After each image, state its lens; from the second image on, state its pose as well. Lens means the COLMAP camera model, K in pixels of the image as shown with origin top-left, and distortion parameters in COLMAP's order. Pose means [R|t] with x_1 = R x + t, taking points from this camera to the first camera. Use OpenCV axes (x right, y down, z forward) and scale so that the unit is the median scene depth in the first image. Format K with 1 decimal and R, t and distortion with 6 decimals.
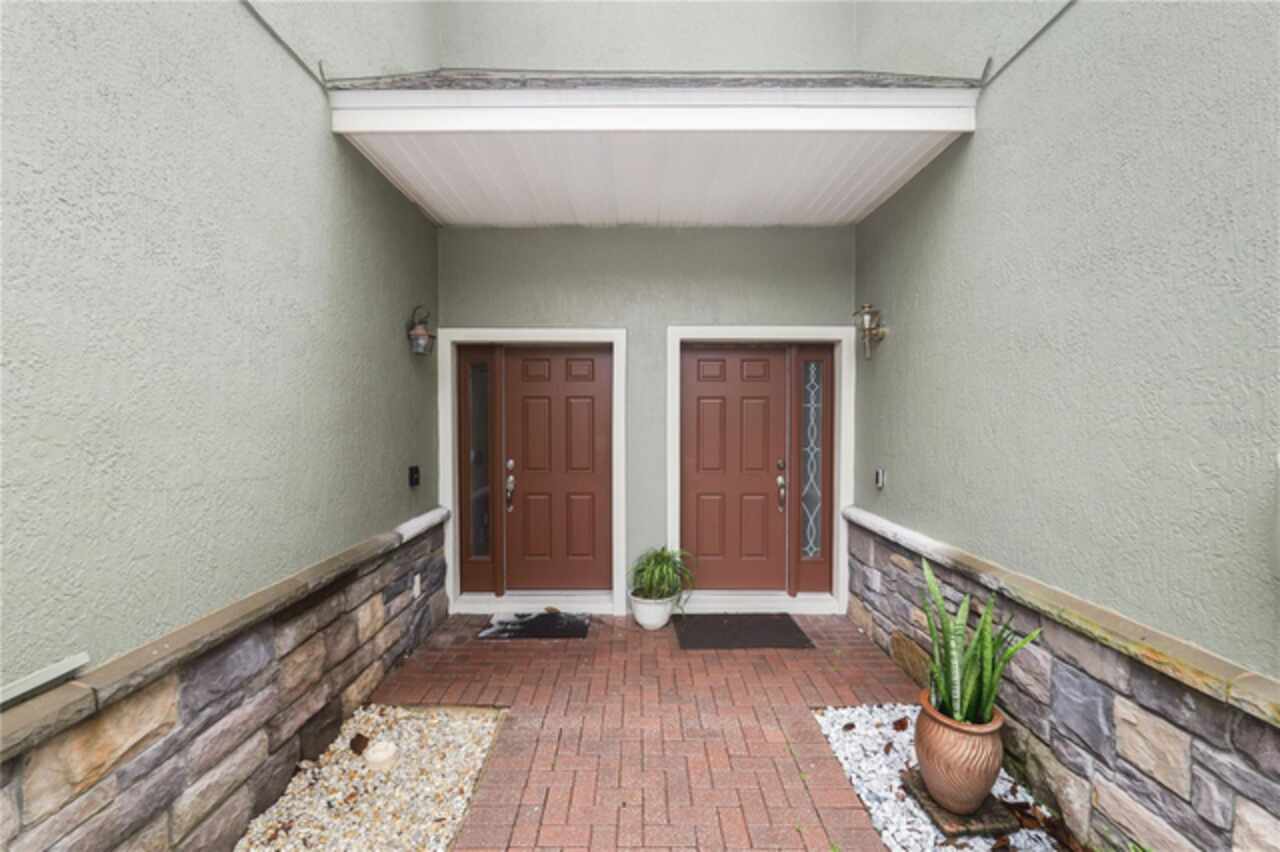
lens RADIAL K [[525.4, 0, 636.4], [0, 525.4, 424.2], [0, 0, 1]] dist [-0.011848, 0.000004]
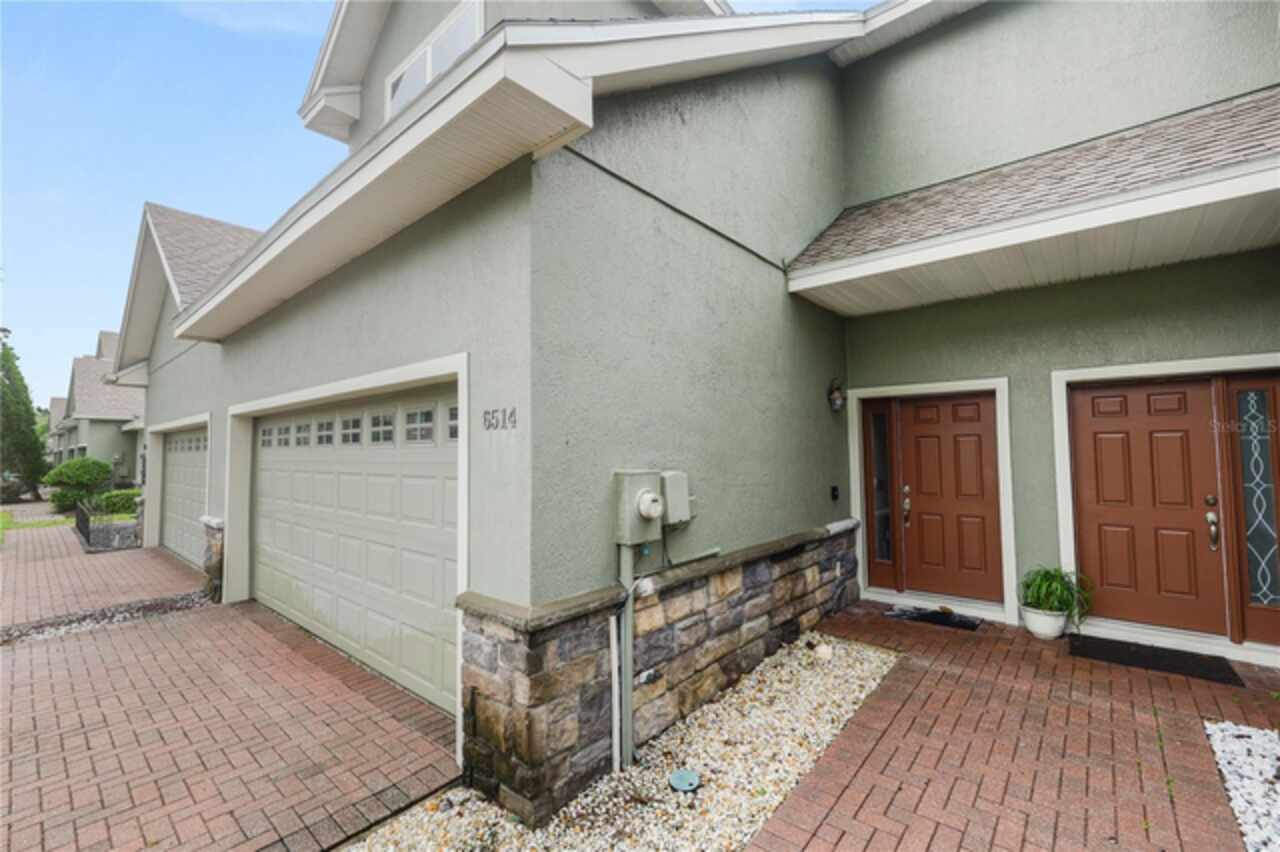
lens RADIAL K [[536.7, 0, 645.5], [0, 536.7, 423.7], [0, 0, 1]] dist [-0.003574, -0.000393]
pose [[0.763577, -0.041640, -0.644372, 0.149582], [-0.002113, 0.997752, -0.066980, 0.006503], [0.645713, 0.052506, 0.761773, -0.502508]]
